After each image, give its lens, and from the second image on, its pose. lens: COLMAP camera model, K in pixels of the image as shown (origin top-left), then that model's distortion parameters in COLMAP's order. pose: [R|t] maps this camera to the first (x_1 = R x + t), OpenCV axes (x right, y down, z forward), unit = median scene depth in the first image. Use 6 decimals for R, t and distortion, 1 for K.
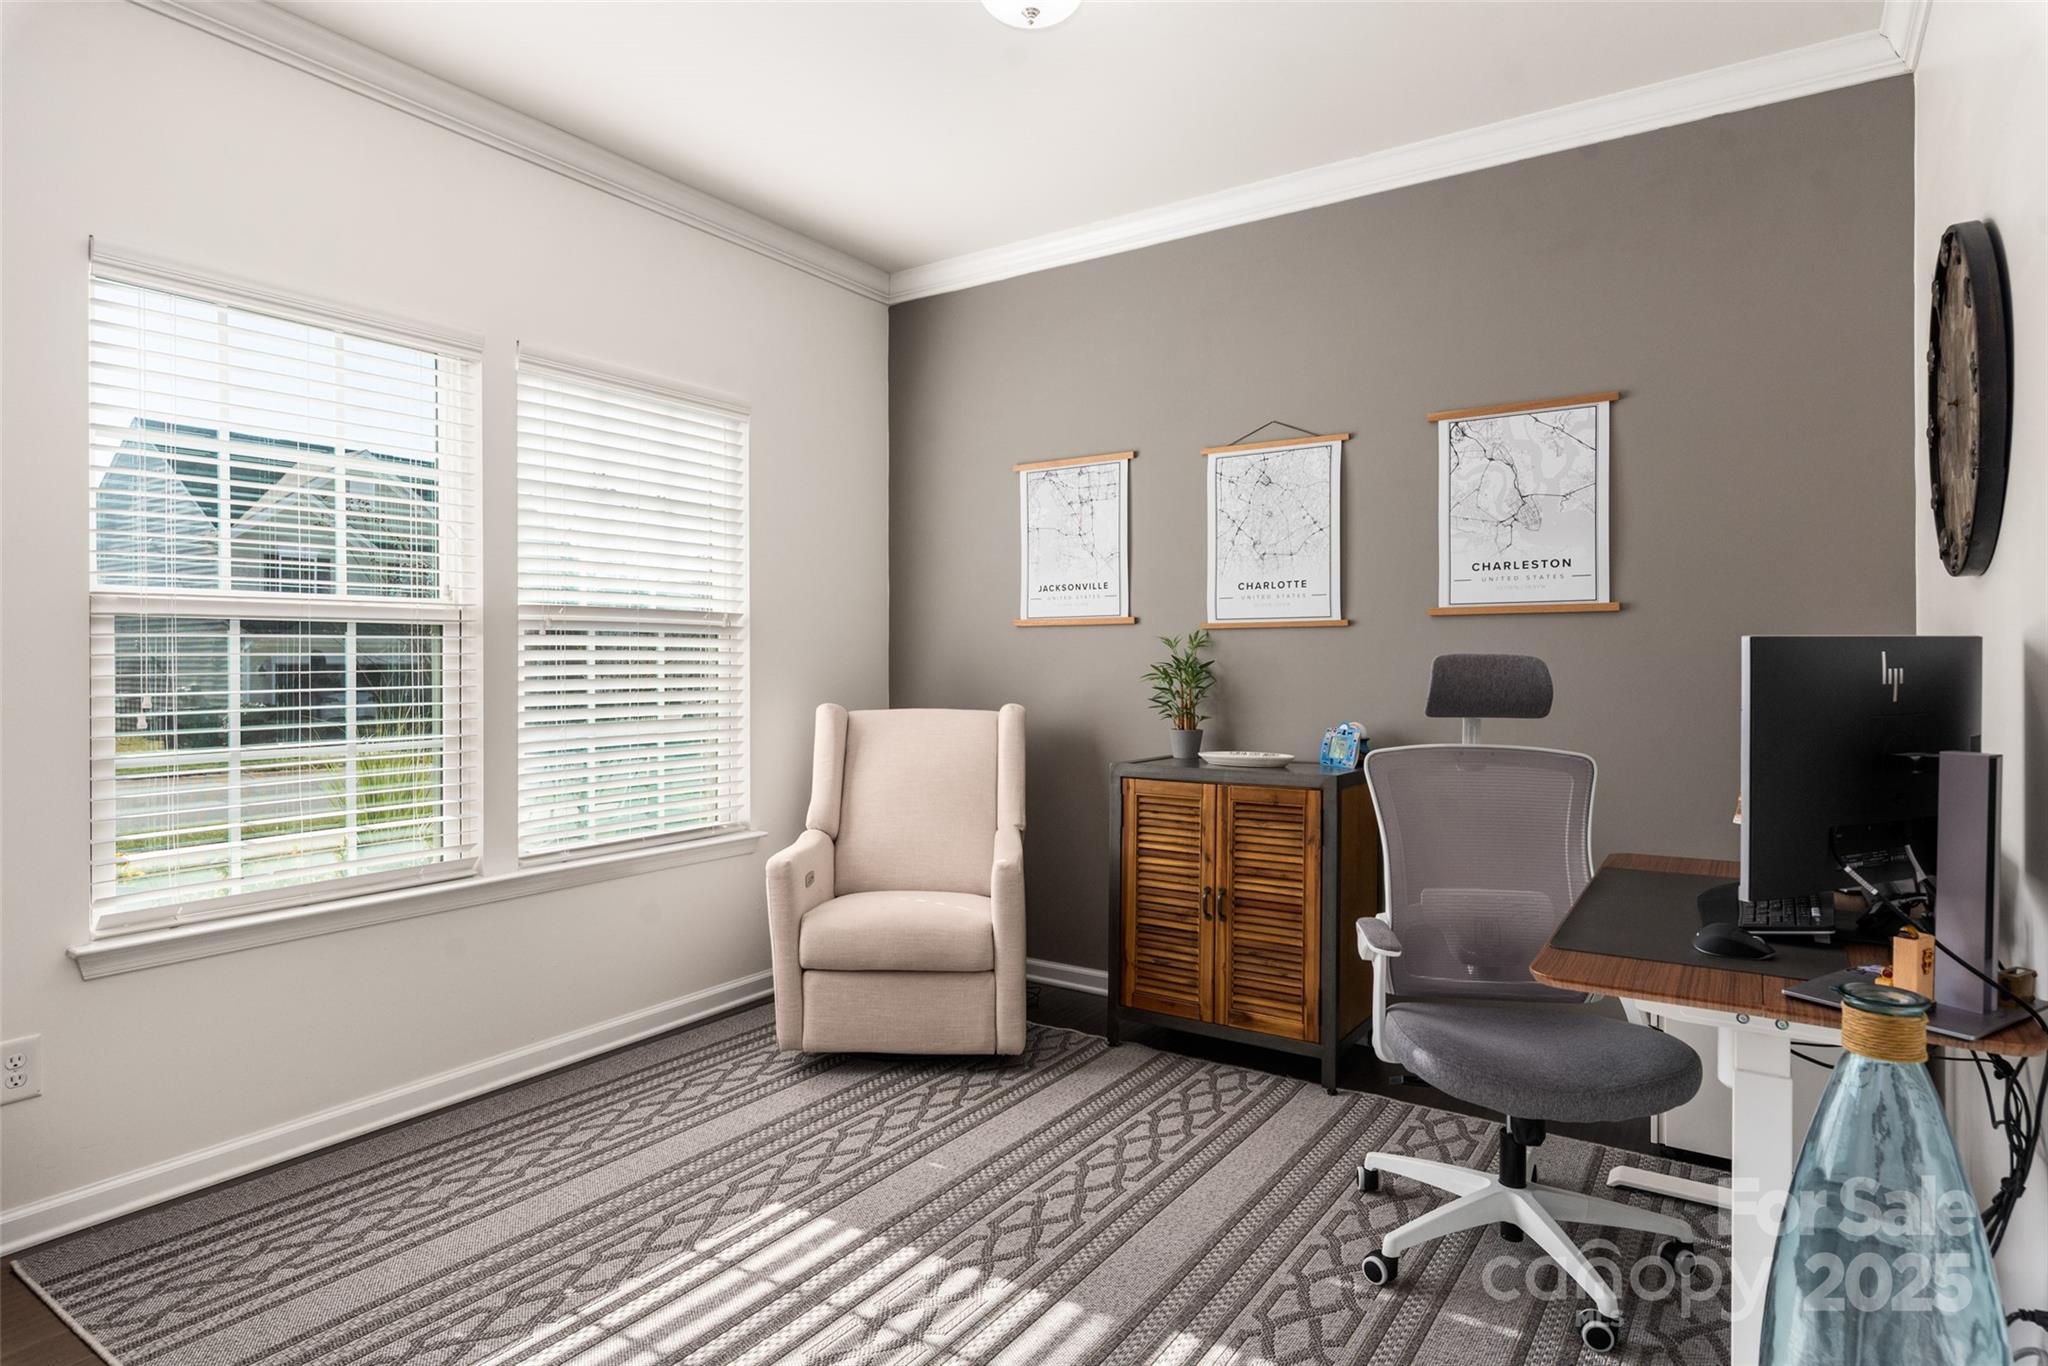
lens RADIAL K [[1135.5, 0, 1024.9], [0, 1135.5, 671.5], [0, 0, 1]] dist [0.000162, 0.000589]
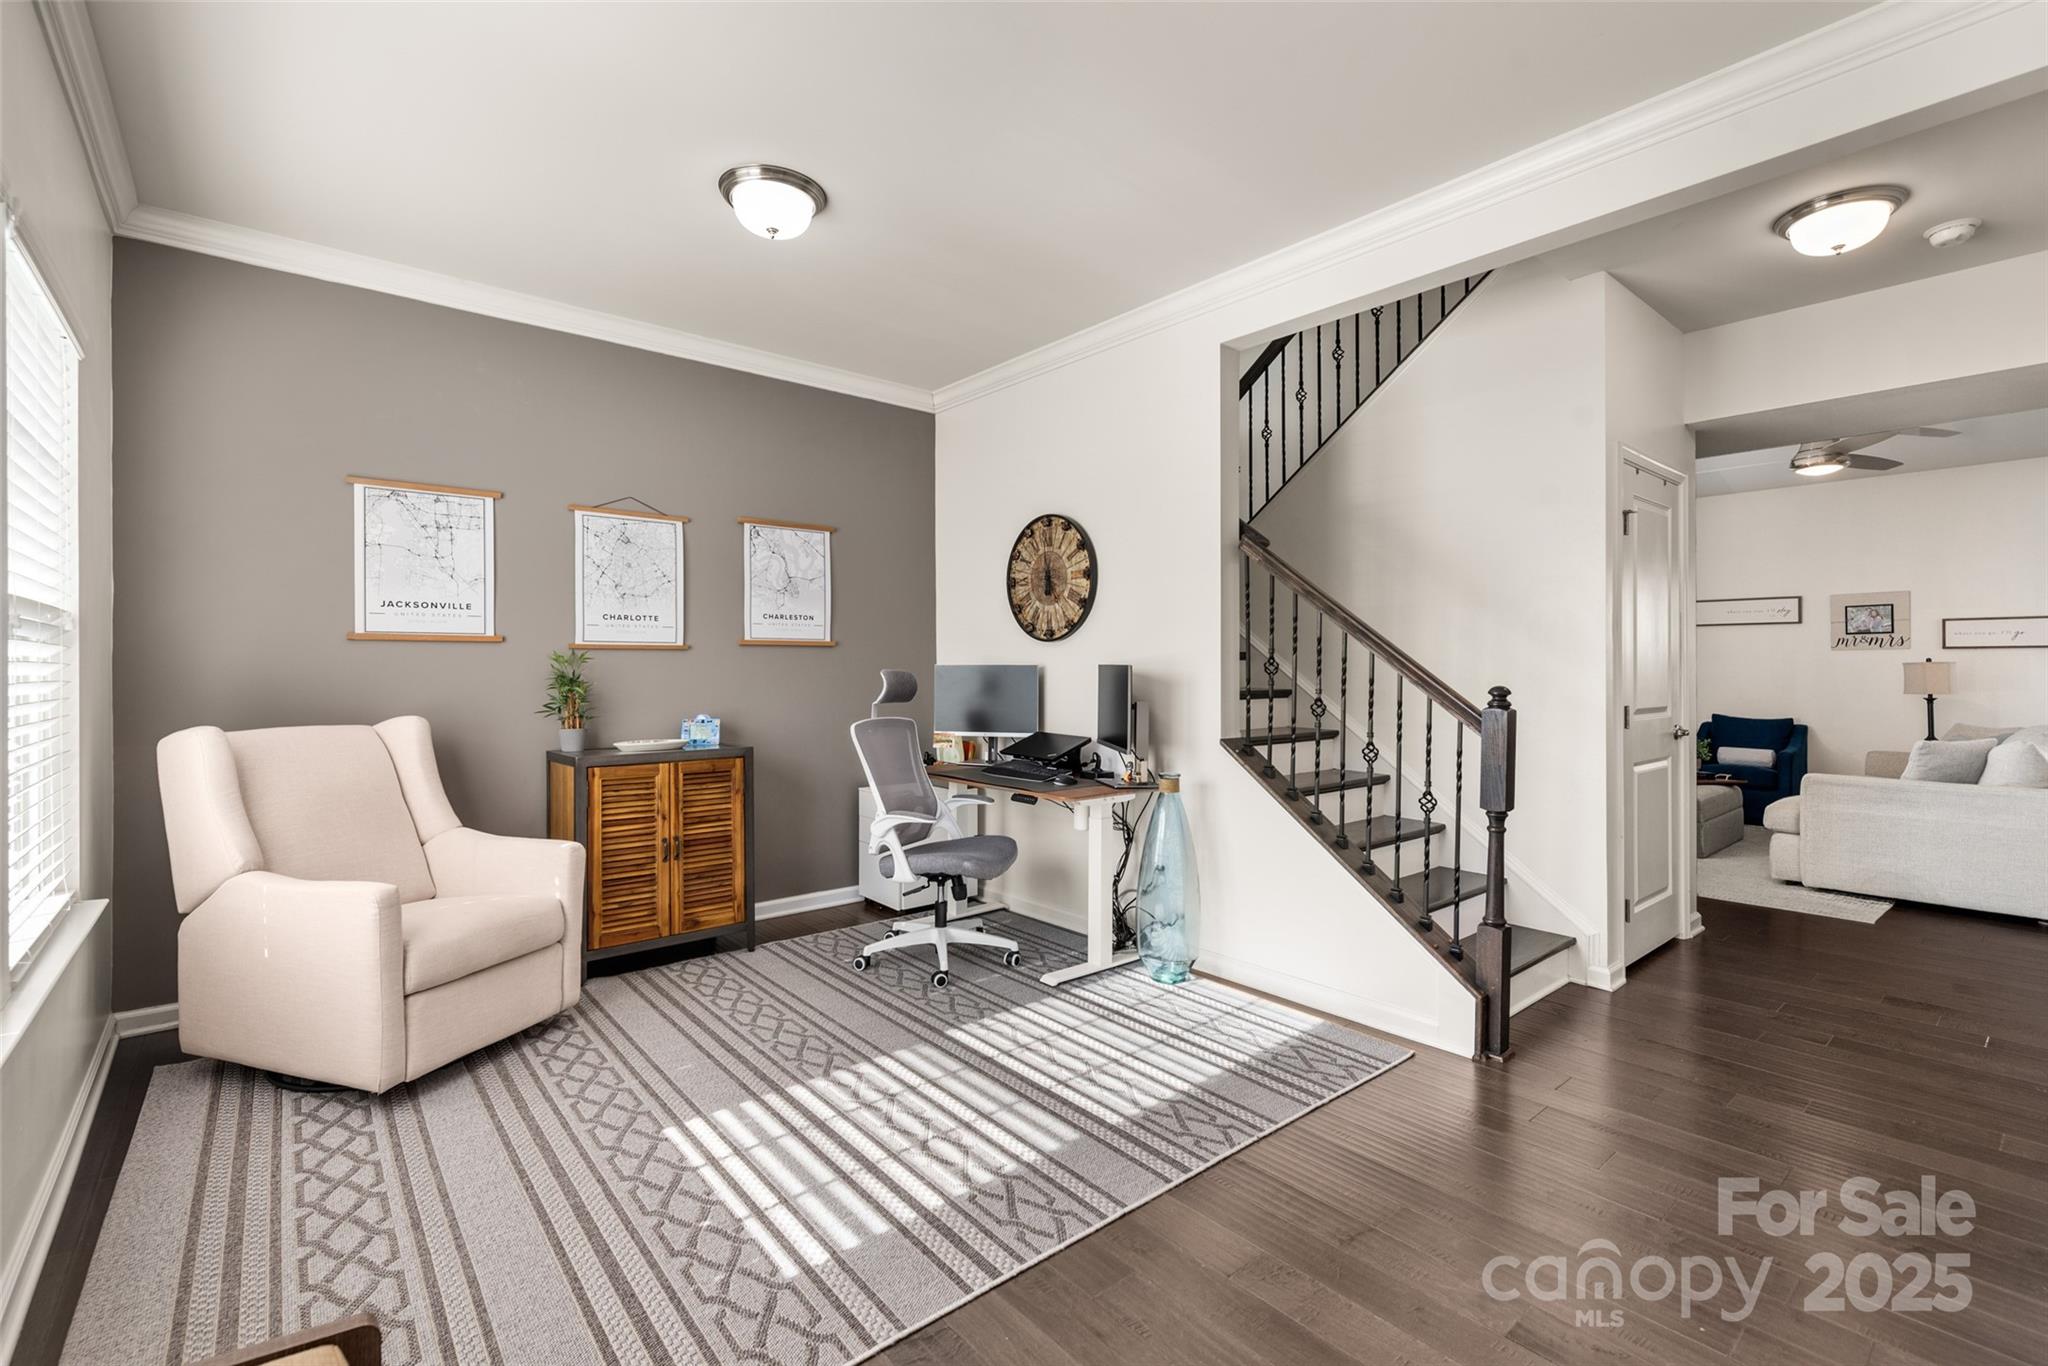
lens RADIAL K [[899.8, 0, 1024.0], [0, 899.8, 683.0], [0, 0, 1]] dist [0.000497, 0.000161]
pose [[0.277519, -0.013273, 0.960629, -0.784072], [0.010719, 0.999885, 0.010719, -0.005246], [-0.960660, 0.007322, 0.277629, 0.286492]]
